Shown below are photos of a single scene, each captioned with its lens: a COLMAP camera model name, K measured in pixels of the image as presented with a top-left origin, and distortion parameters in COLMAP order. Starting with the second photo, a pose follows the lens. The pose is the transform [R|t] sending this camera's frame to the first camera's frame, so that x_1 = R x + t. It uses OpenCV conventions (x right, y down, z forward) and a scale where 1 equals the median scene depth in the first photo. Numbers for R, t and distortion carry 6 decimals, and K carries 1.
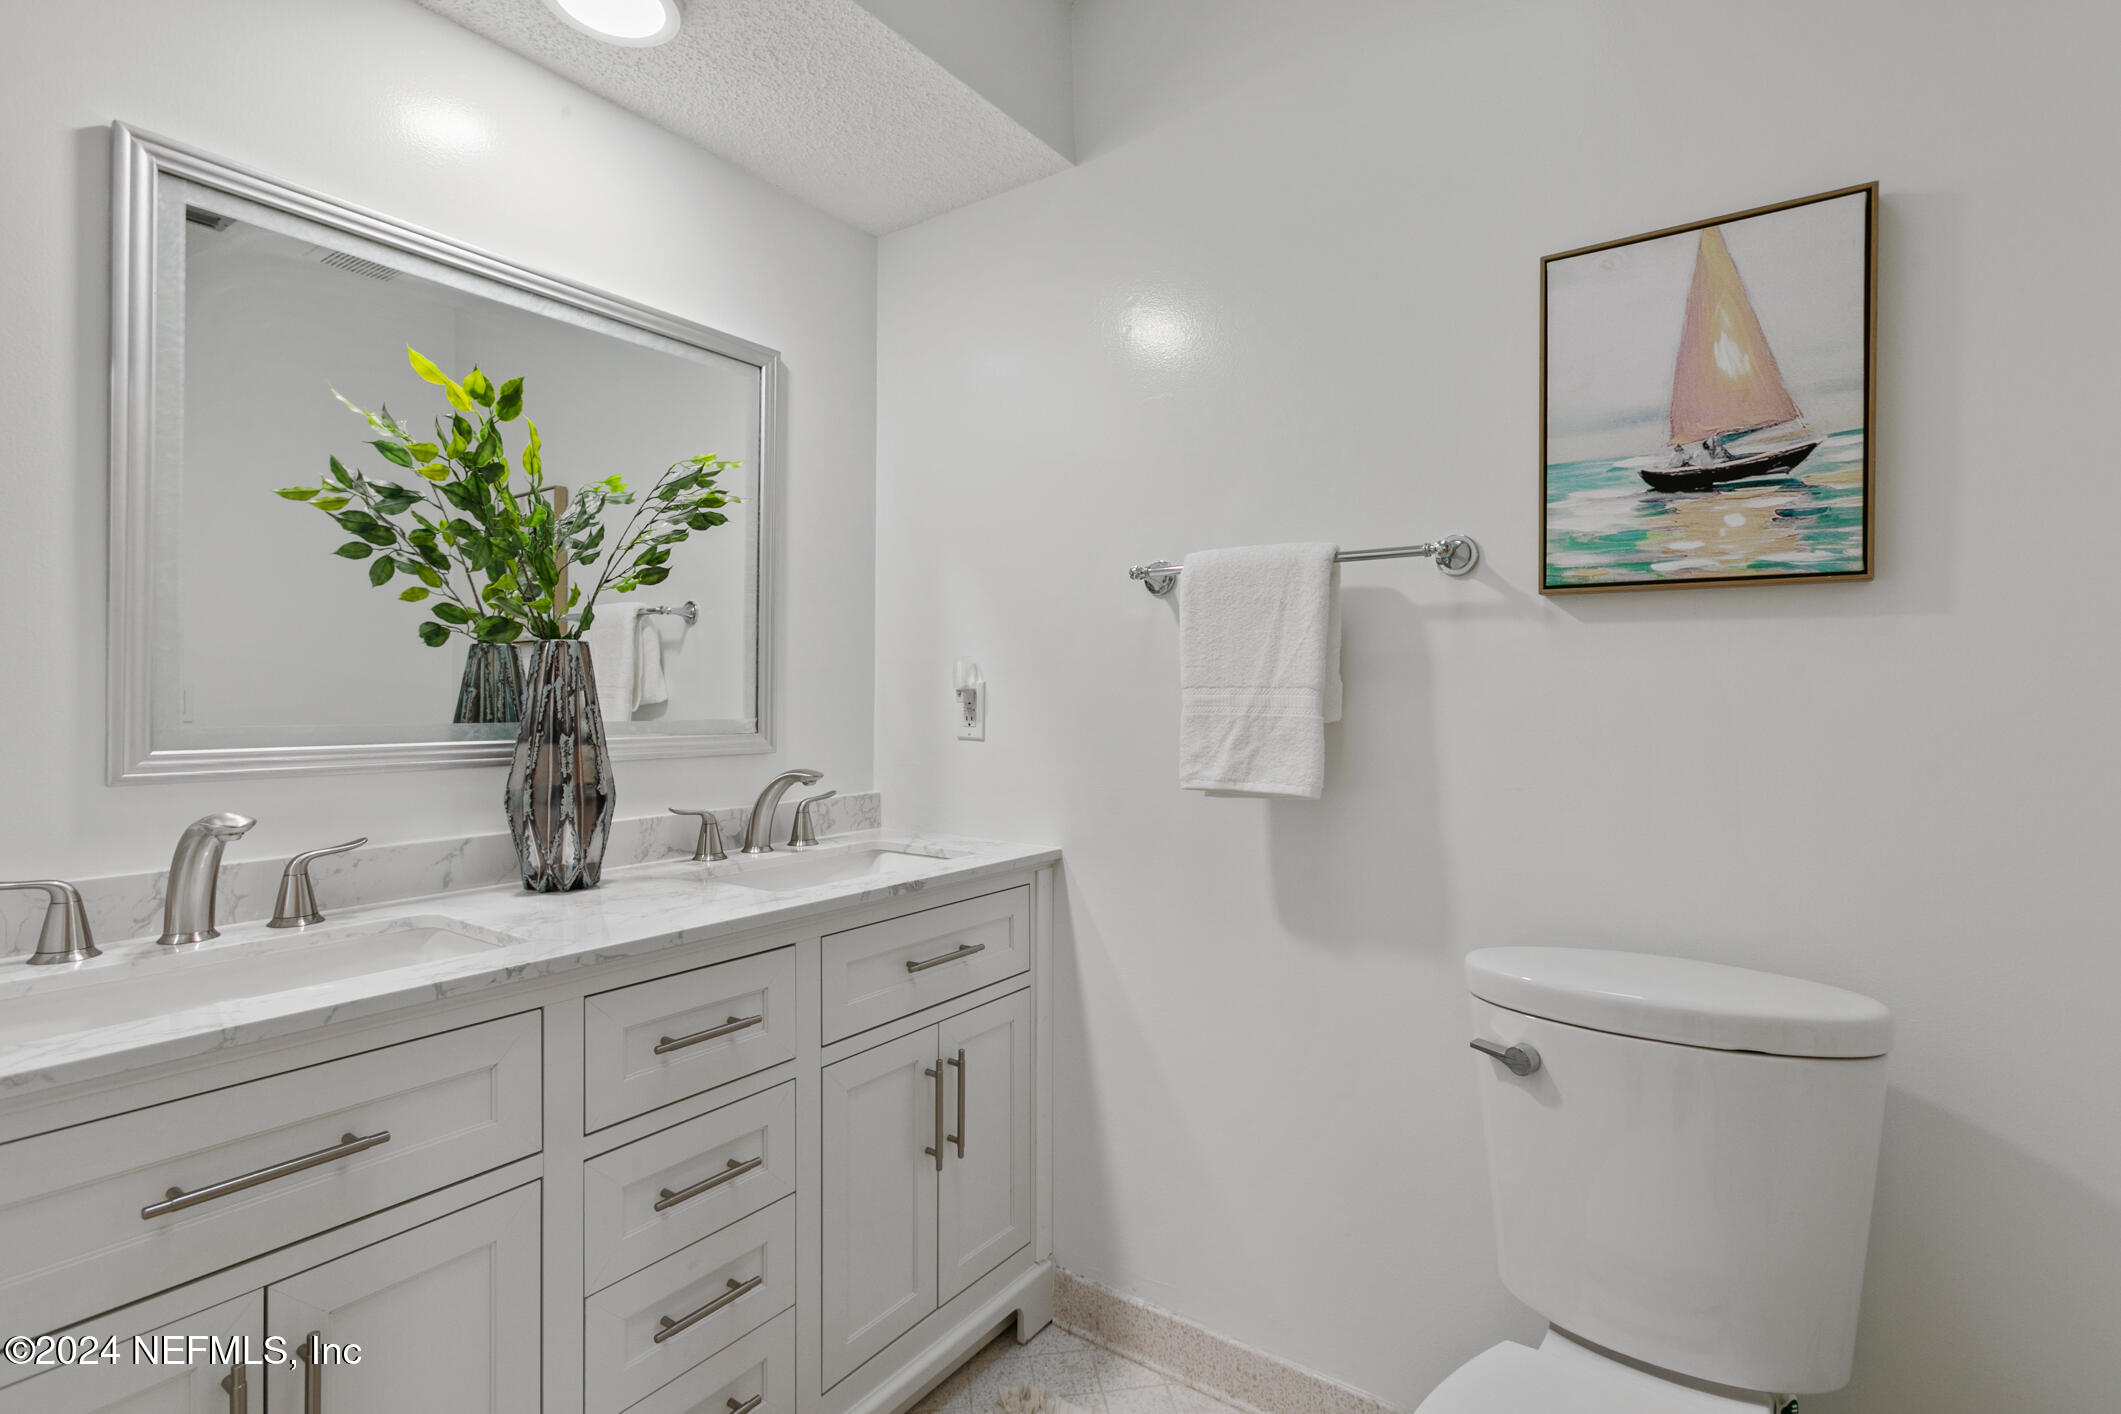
lens RADIAL K [[999.8, 0, 1060.8], [0, 999.8, 697.7], [0, 0, 1]] dist [-0.003643, -0.000219]
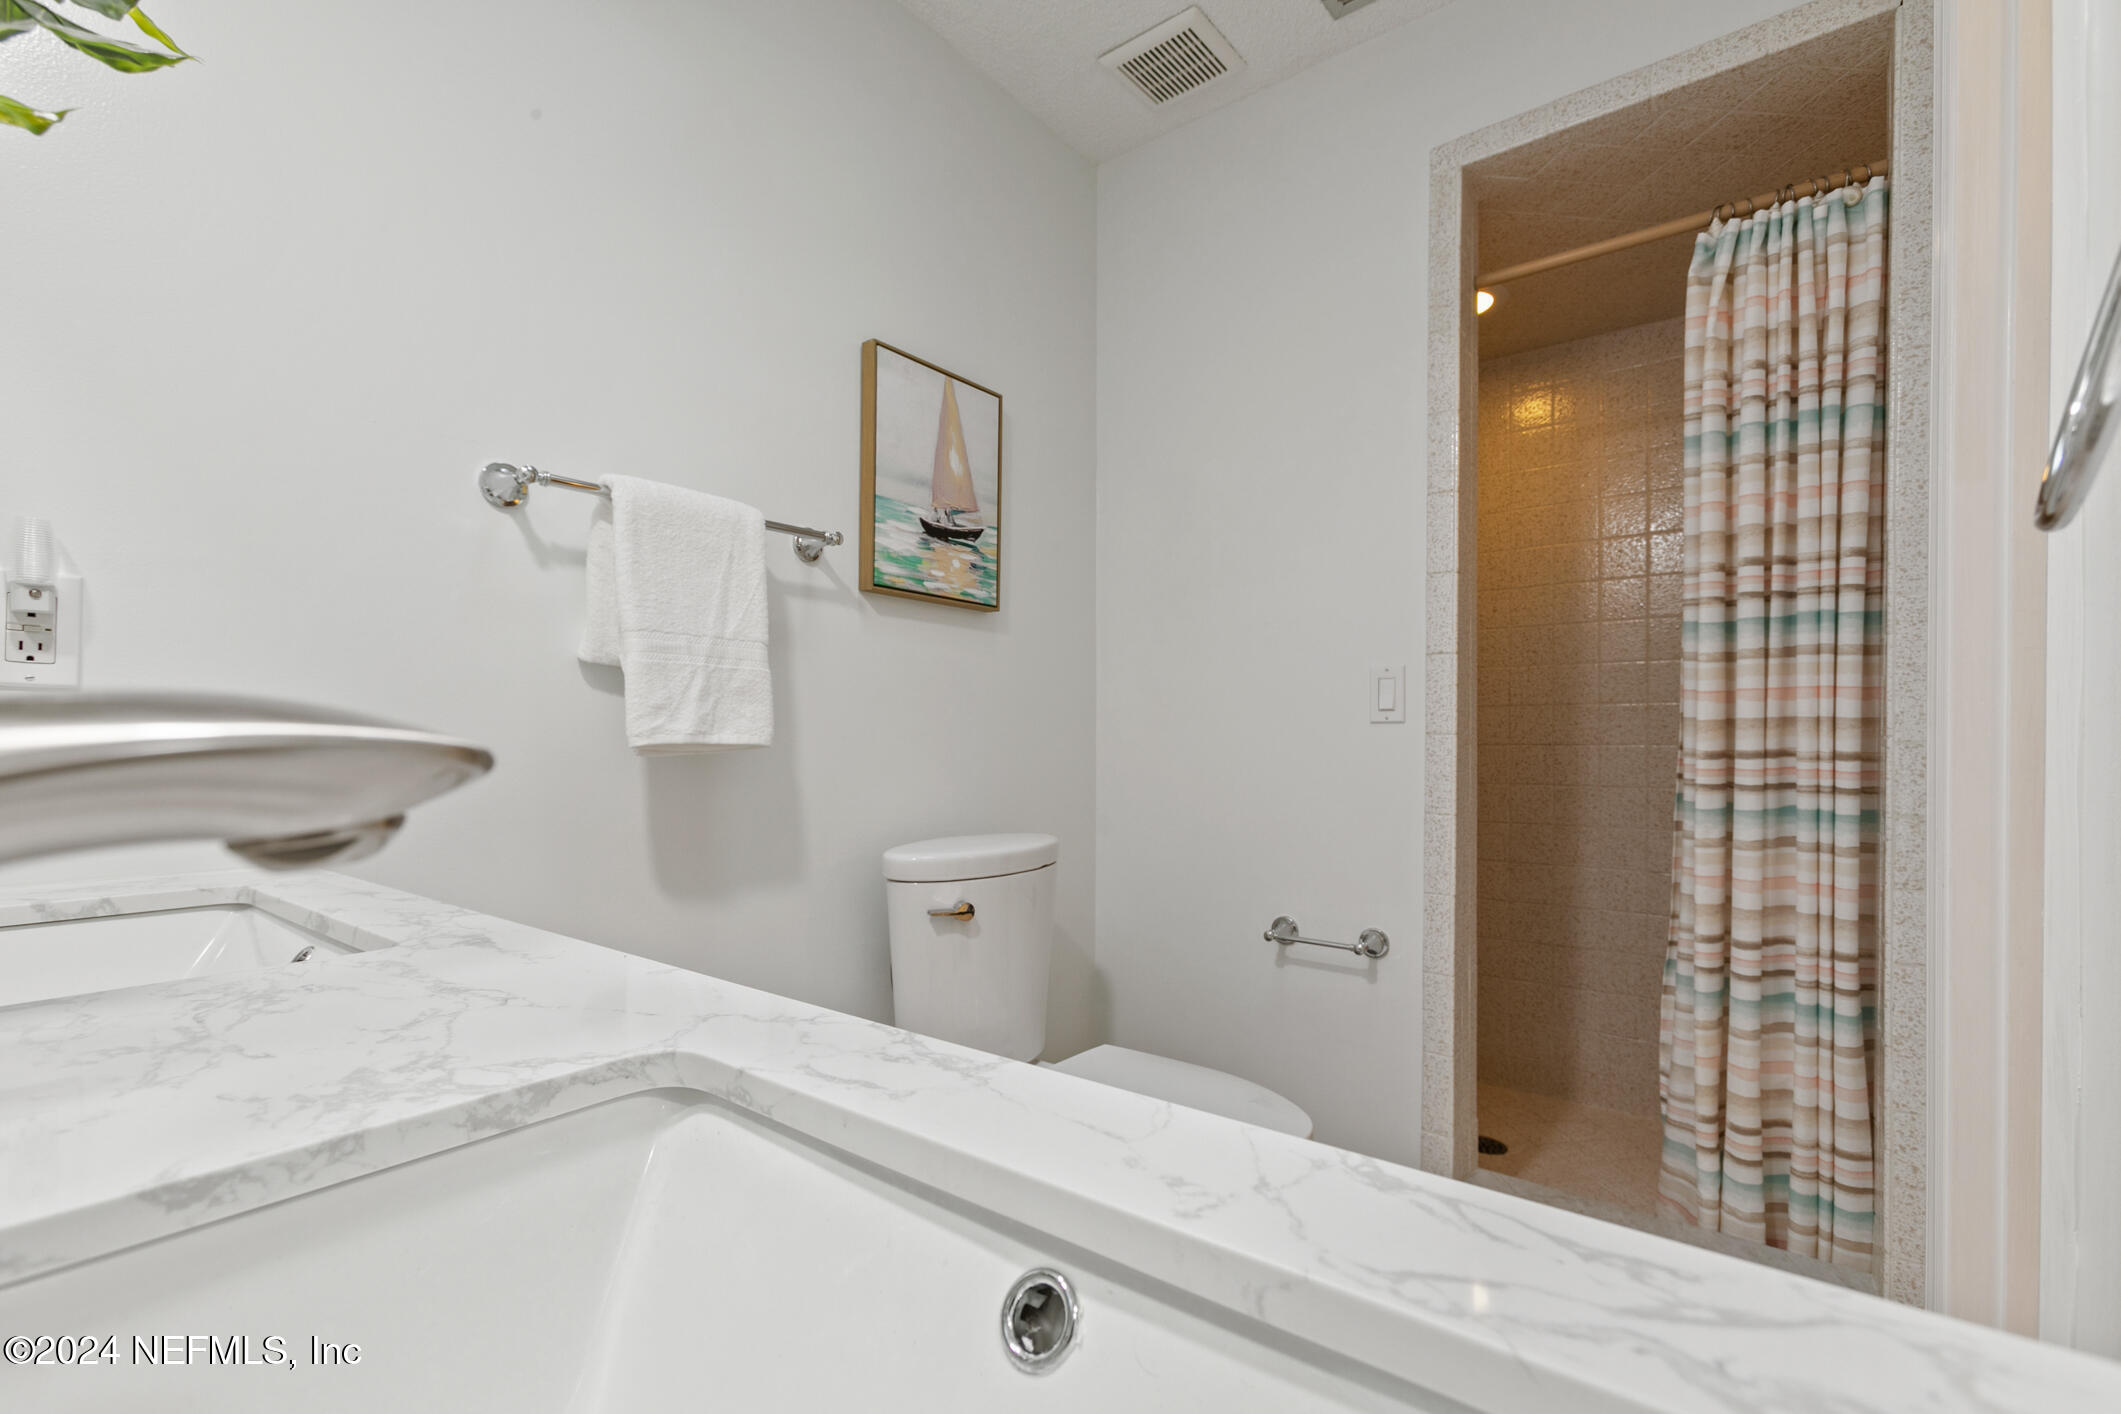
lens RADIAL K [[944.0, 0, 1059.3], [0, 944.0, 724.2], [0, 0, 1]] dist [0.000860, 0.000743]
pose [[0.054125, 0.012148, 0.998460, -0.681150], [-0.003171, 0.999923, -0.011994, 0.081828], [-0.998529, -0.002517, 0.054159, 0.600253]]
